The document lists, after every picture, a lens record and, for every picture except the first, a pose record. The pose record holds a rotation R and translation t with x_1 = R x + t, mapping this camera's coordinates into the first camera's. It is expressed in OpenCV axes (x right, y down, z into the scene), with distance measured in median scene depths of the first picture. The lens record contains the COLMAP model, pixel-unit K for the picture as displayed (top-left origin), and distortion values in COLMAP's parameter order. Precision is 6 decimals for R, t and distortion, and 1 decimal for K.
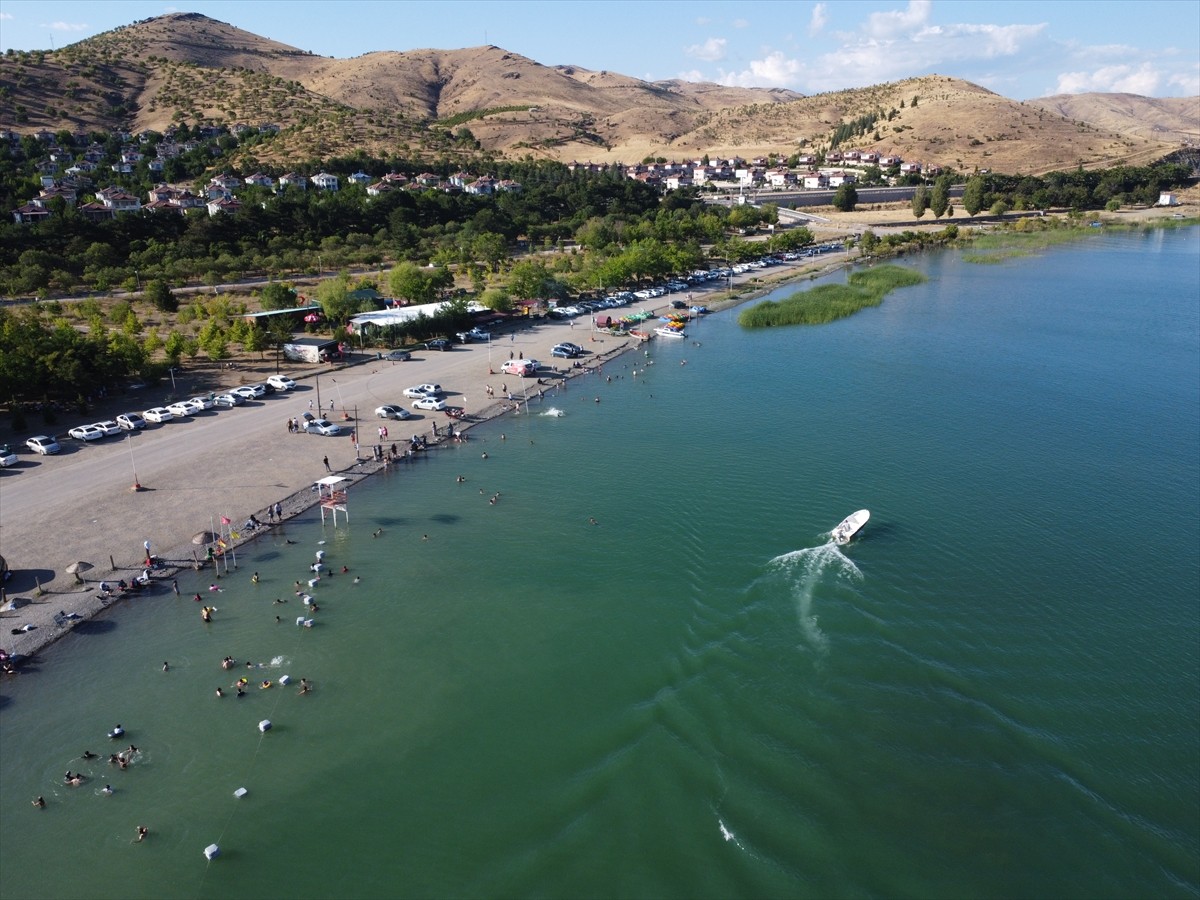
lens RADIAL K [[903.8, 0, 597.3], [0, 903.8, 450.3], [0, 0, 1]] dist [0.000058, -0.002895]
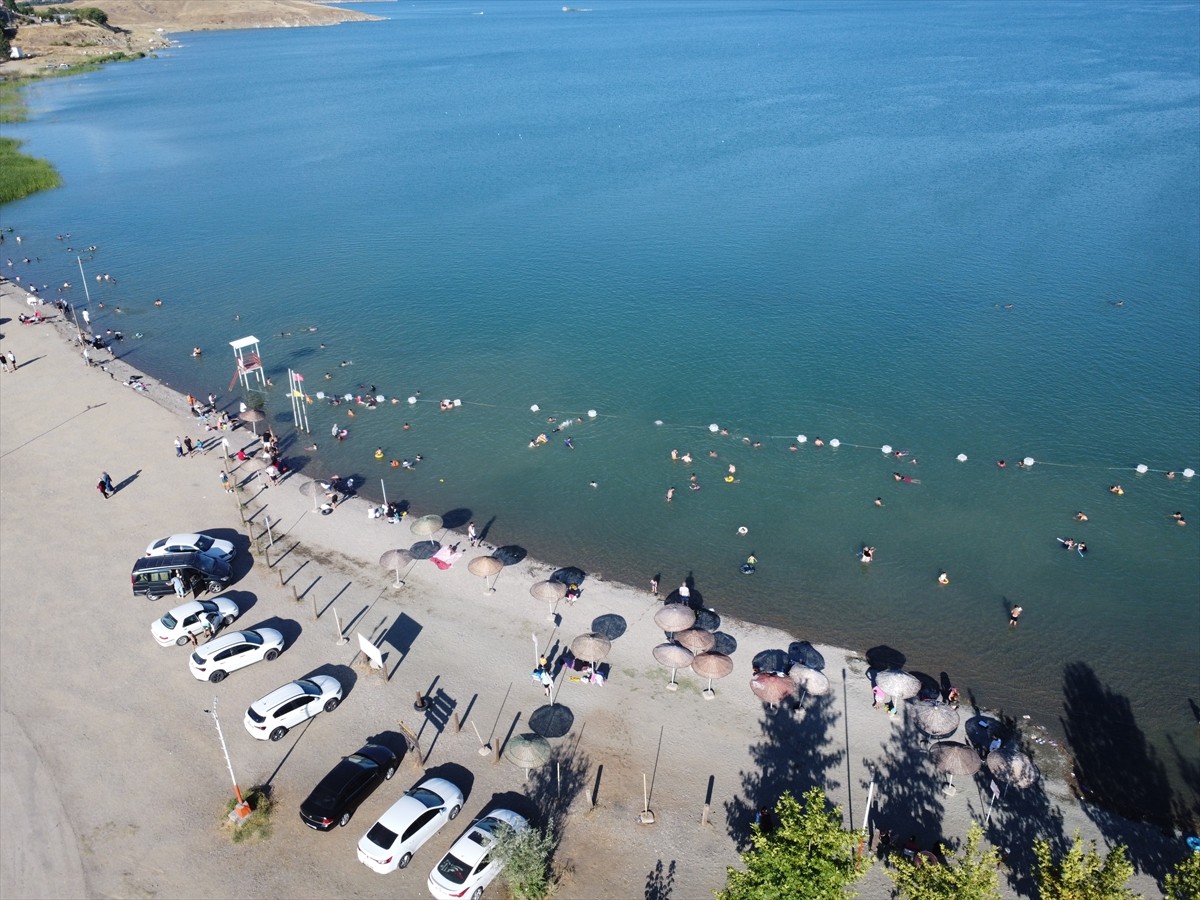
lens RADIAL K [[903.8, 0, 597.3], [0, 903.8, 450.3], [0, 0, 1]] dist [0.000058, -0.002895]
pose [[0.350331, -0.417843, 0.838257, -0.143304], [0.298030, 0.898189, 0.323163, -0.008777], [-0.887945, 0.136611, 0.439193, 0.034845]]
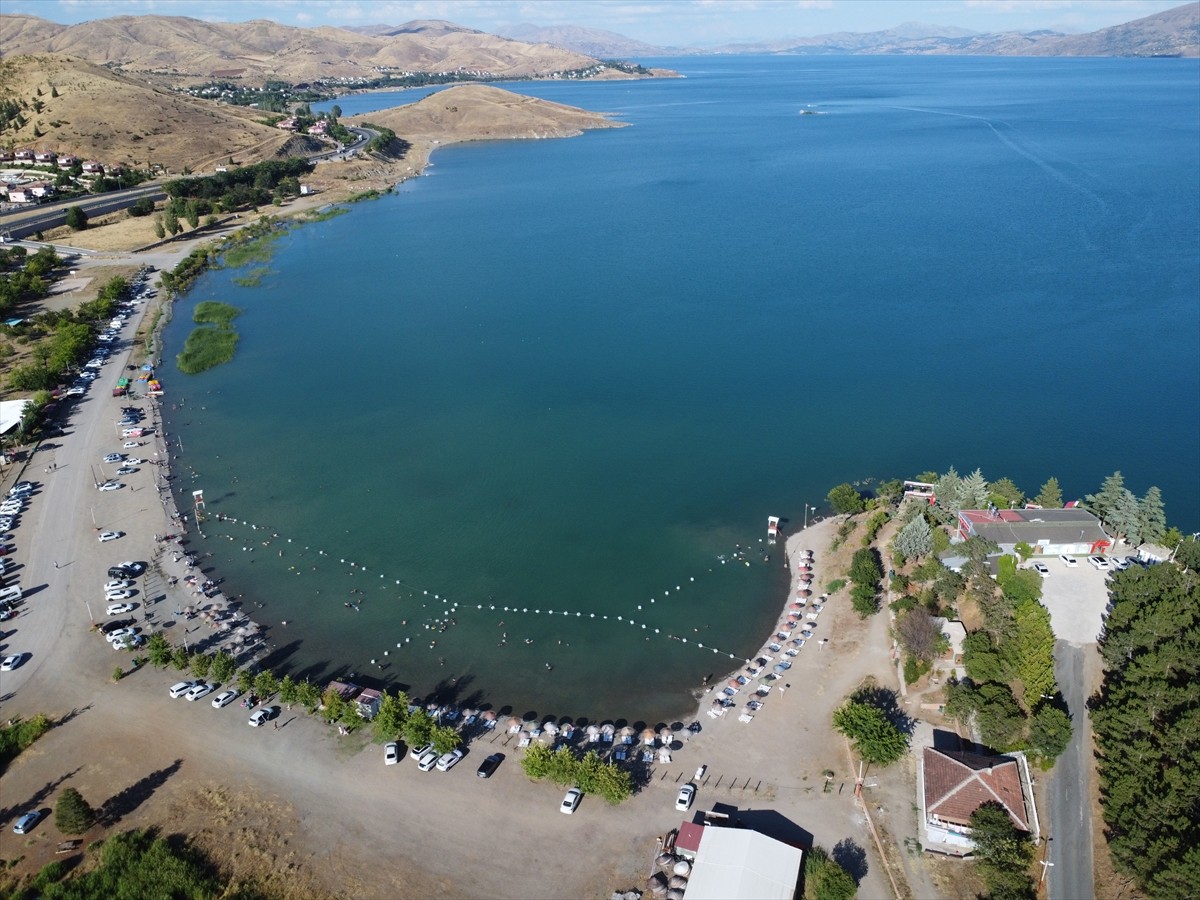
lens RADIAL K [[903.8, 0, 597.3], [0, 903.8, 450.3], [0, 0, 1]] dist [0.000058, -0.002895]
pose [[0.621787, -0.308823, 0.719728, -0.201634], [0.242994, 0.949695, 0.197570, -0.045584], [-0.744536, 0.052044, 0.665550, -0.233103]]
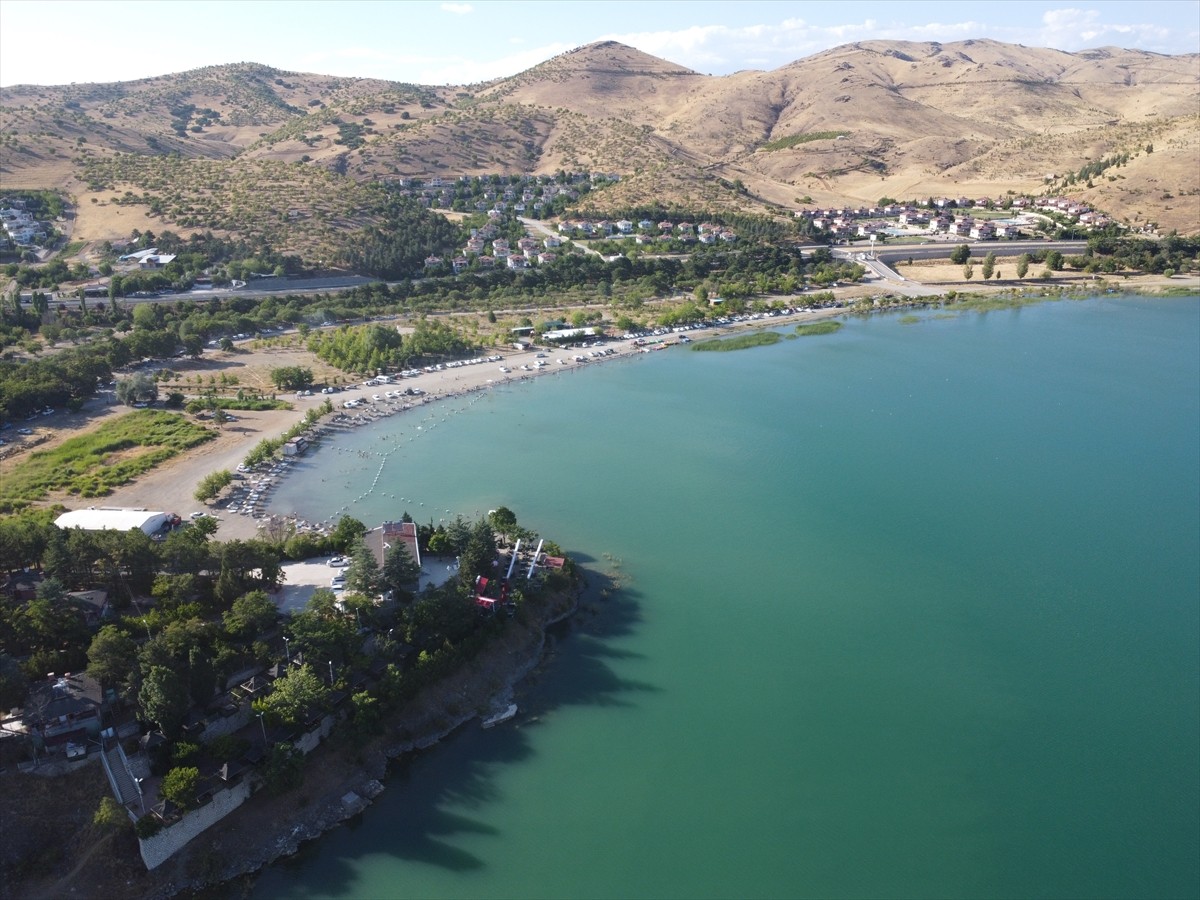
lens RADIAL K [[903.8, 0, 597.3], [0, 903.8, 450.3], [0, 0, 1]] dist [0.000058, -0.002895]
pose [[0.907800, 0.140826, -0.395053, 0.288222], [-0.125223, 0.989987, 0.065153, 0.002075], [0.400272, -0.009677, 0.916345, -0.417502]]
